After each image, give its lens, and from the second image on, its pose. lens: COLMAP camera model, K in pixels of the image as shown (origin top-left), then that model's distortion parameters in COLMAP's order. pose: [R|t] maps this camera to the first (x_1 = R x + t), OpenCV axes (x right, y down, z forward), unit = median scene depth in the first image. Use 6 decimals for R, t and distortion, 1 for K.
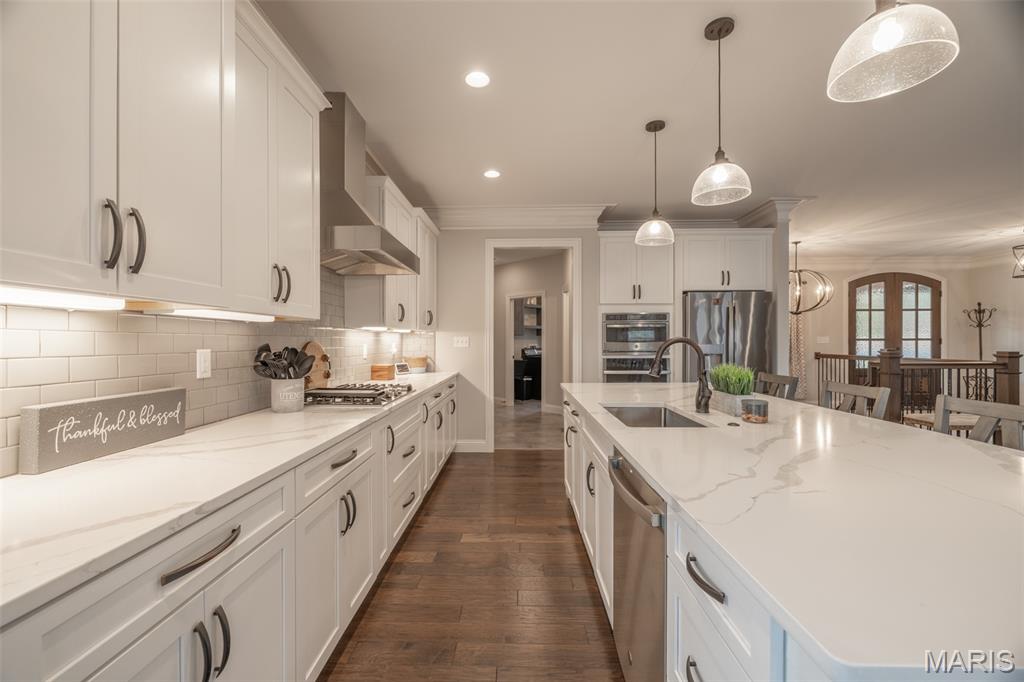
lens RADIAL K [[425.6, 0, 506.9], [0, 425.6, 341.8], [0, 0, 1]] dist [-0.000779, -0.000662]
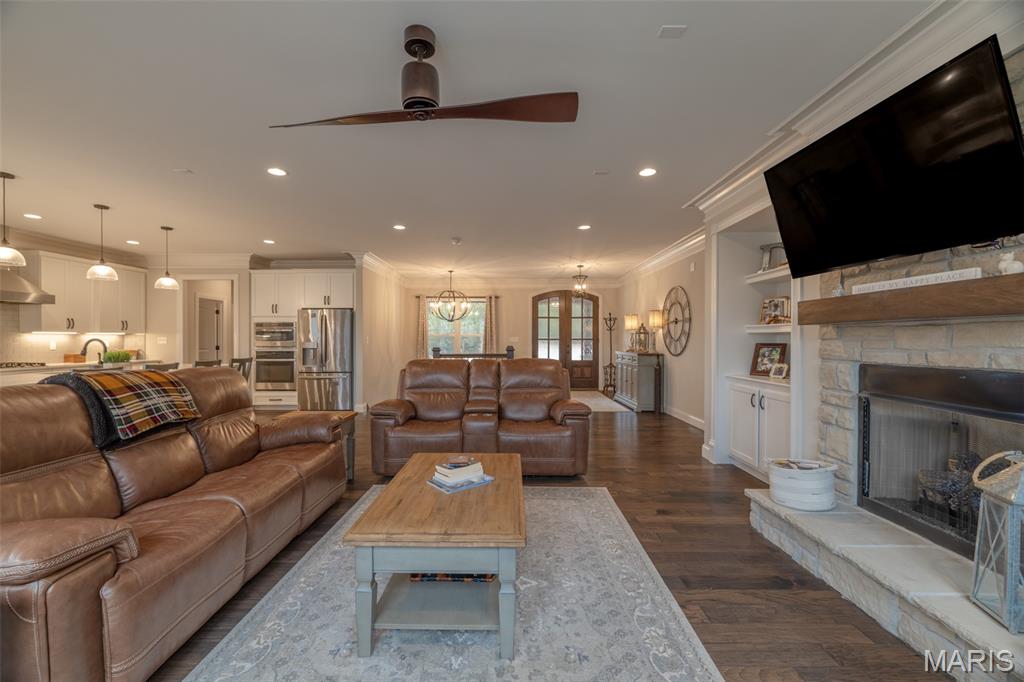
lens RADIAL K [[425.6, 0, 506.9], [0, 425.6, 341.8], [0, 0, 1]] dist [-0.000779, -0.000662]
pose [[0.999783, 0.001992, 0.020746, 1.117770], [-0.002051, 0.999994, 0.002866, -0.001672], [-0.020740, -0.002908, 0.999781, -0.578266]]
